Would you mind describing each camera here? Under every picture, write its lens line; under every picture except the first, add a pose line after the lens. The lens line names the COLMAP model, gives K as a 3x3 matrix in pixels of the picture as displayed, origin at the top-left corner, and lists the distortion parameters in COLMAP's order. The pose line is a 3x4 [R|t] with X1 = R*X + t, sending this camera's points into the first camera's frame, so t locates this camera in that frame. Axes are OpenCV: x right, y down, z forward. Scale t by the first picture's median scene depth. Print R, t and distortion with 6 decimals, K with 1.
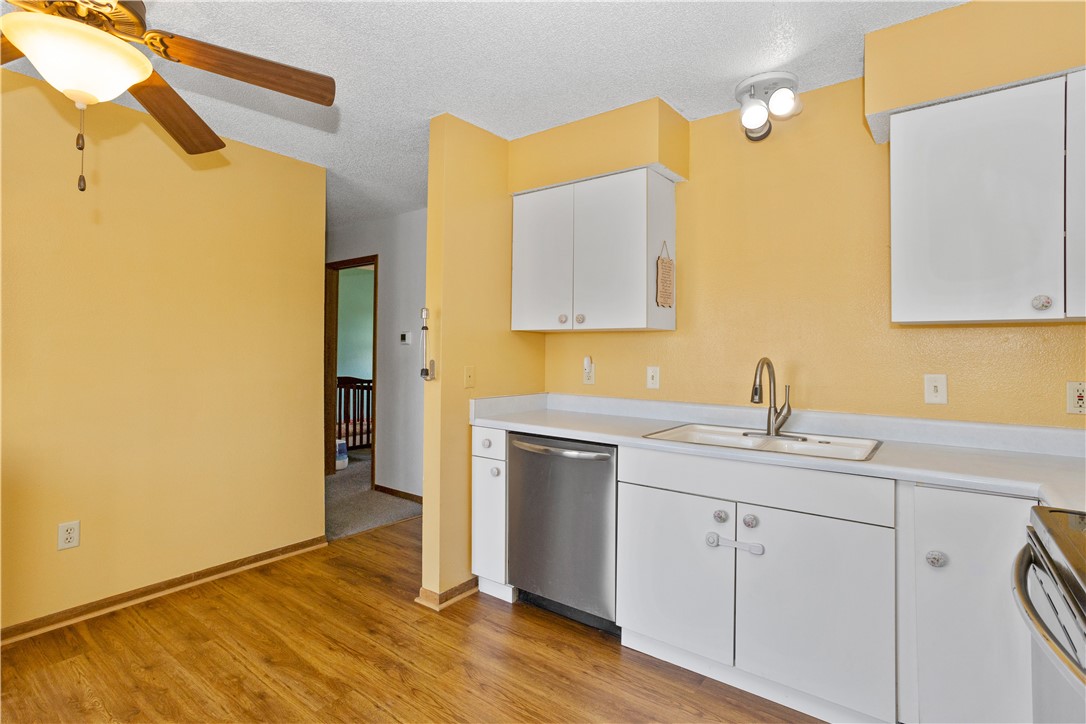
lens RADIAL K [[529.8, 0, 536.9], [0, 529.8, 353.1], [0, 0, 1]] dist [-0.013612, 0.004228]
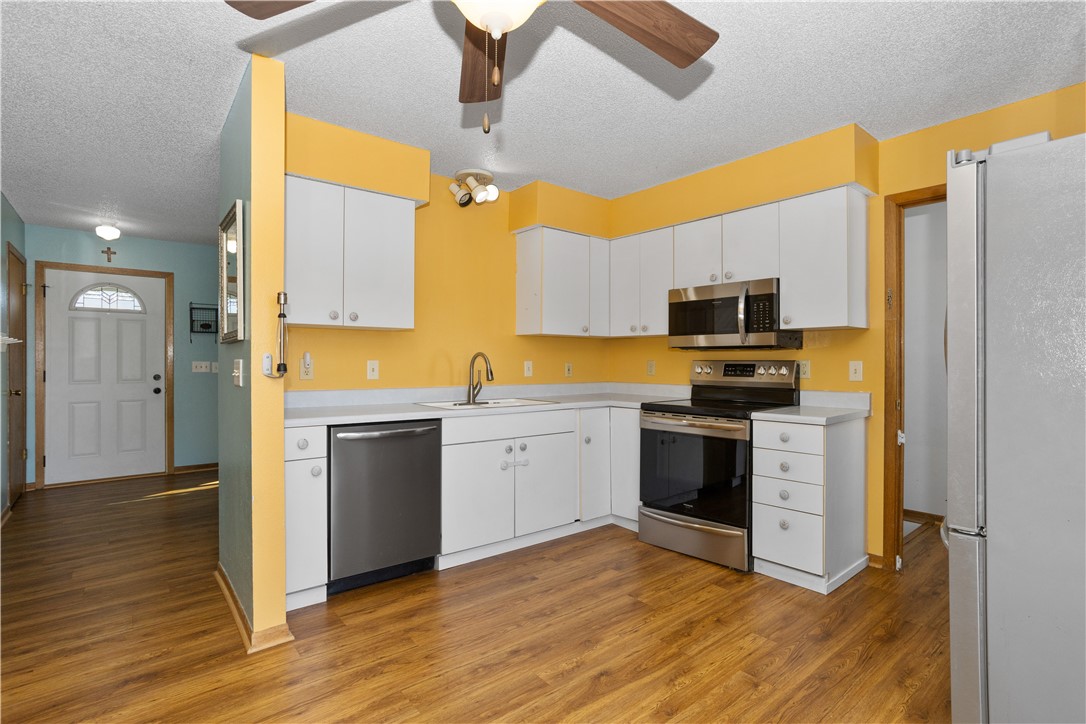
lens RADIAL K [[529.8, 0, 542.2], [0, 529.8, 363.2], [0, 0, 1]] dist [-0.013612, 0.004228]
pose [[0.226006, -0.014422, 0.974019, -1.012617], [-0.009029, 0.999816, 0.016899, 0.010695], [-0.974084, -0.012613, 0.225835, 0.437588]]
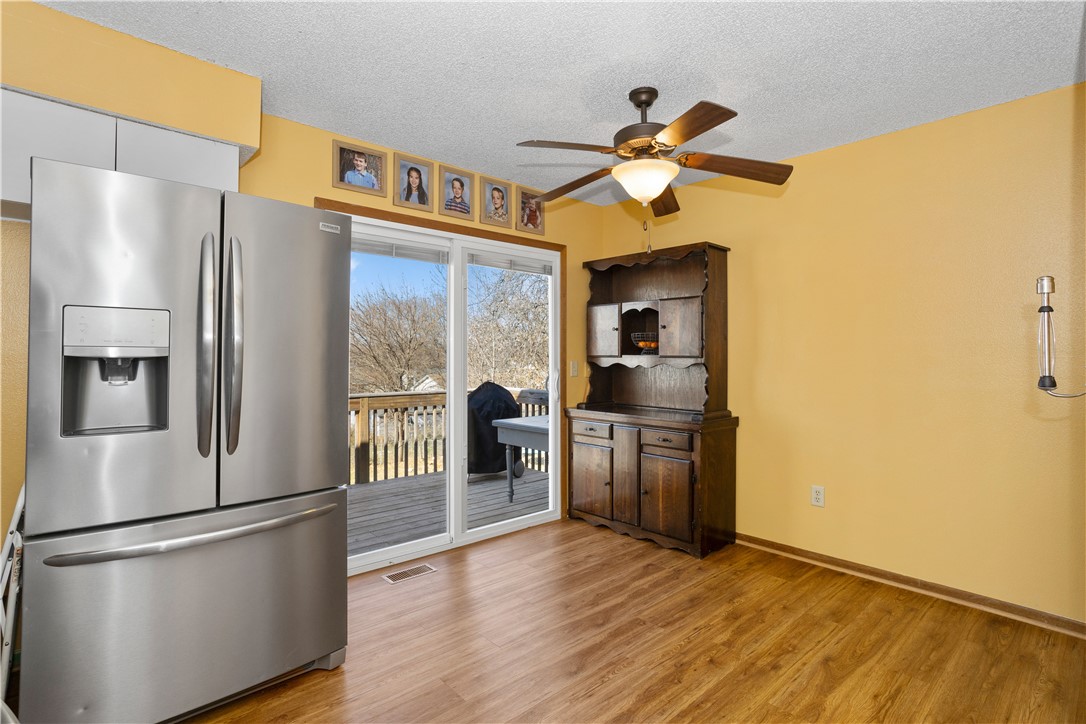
lens RADIAL K [[529.8, 0, 546.0], [0, 529.8, 351.8], [0, 0, 1]] dist [-0.013612, 0.004228]
pose [[-0.194452, -0.016564, -0.980772, 0.528040], [0.004041, 0.999835, -0.017687, 0.010313], [0.980904, -0.007402, -0.194353, 0.601998]]
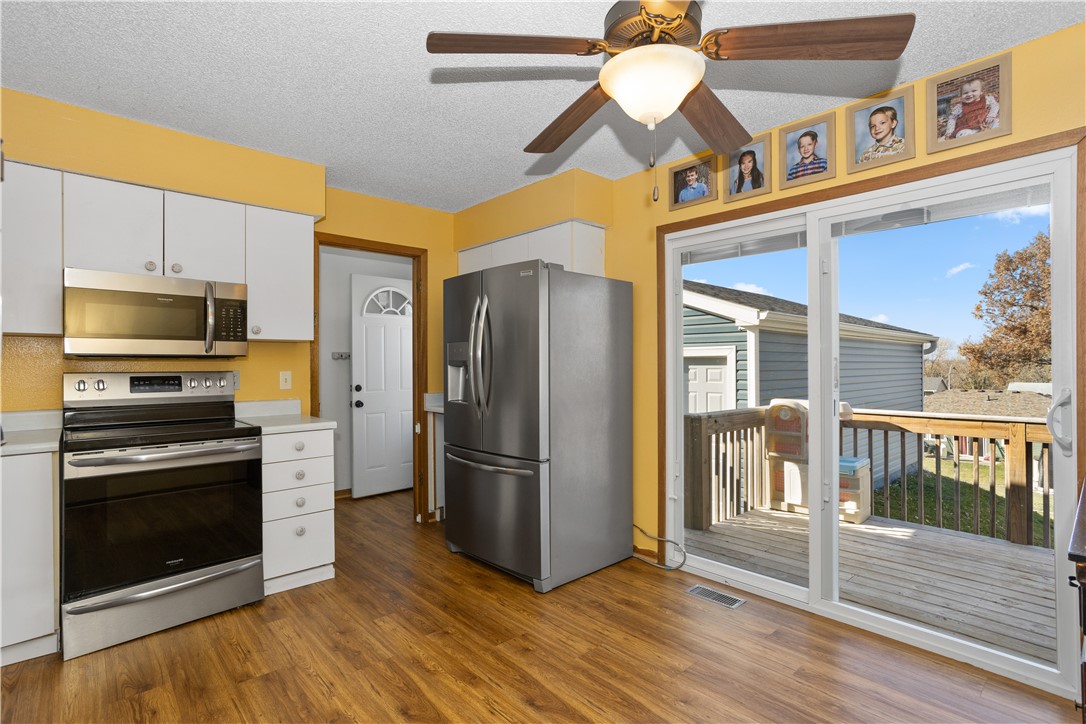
lens RADIAL K [[529.8, 0, 549.5], [0, 529.8, 365.6], [0, 0, 1]] dist [-0.013612, 0.004228]
pose [[-0.984220, -0.005573, 0.176862, -0.515786], [-0.006468, 0.999969, -0.004486, 0.007641], [-0.176831, -0.005559, -0.984226, 1.275958]]
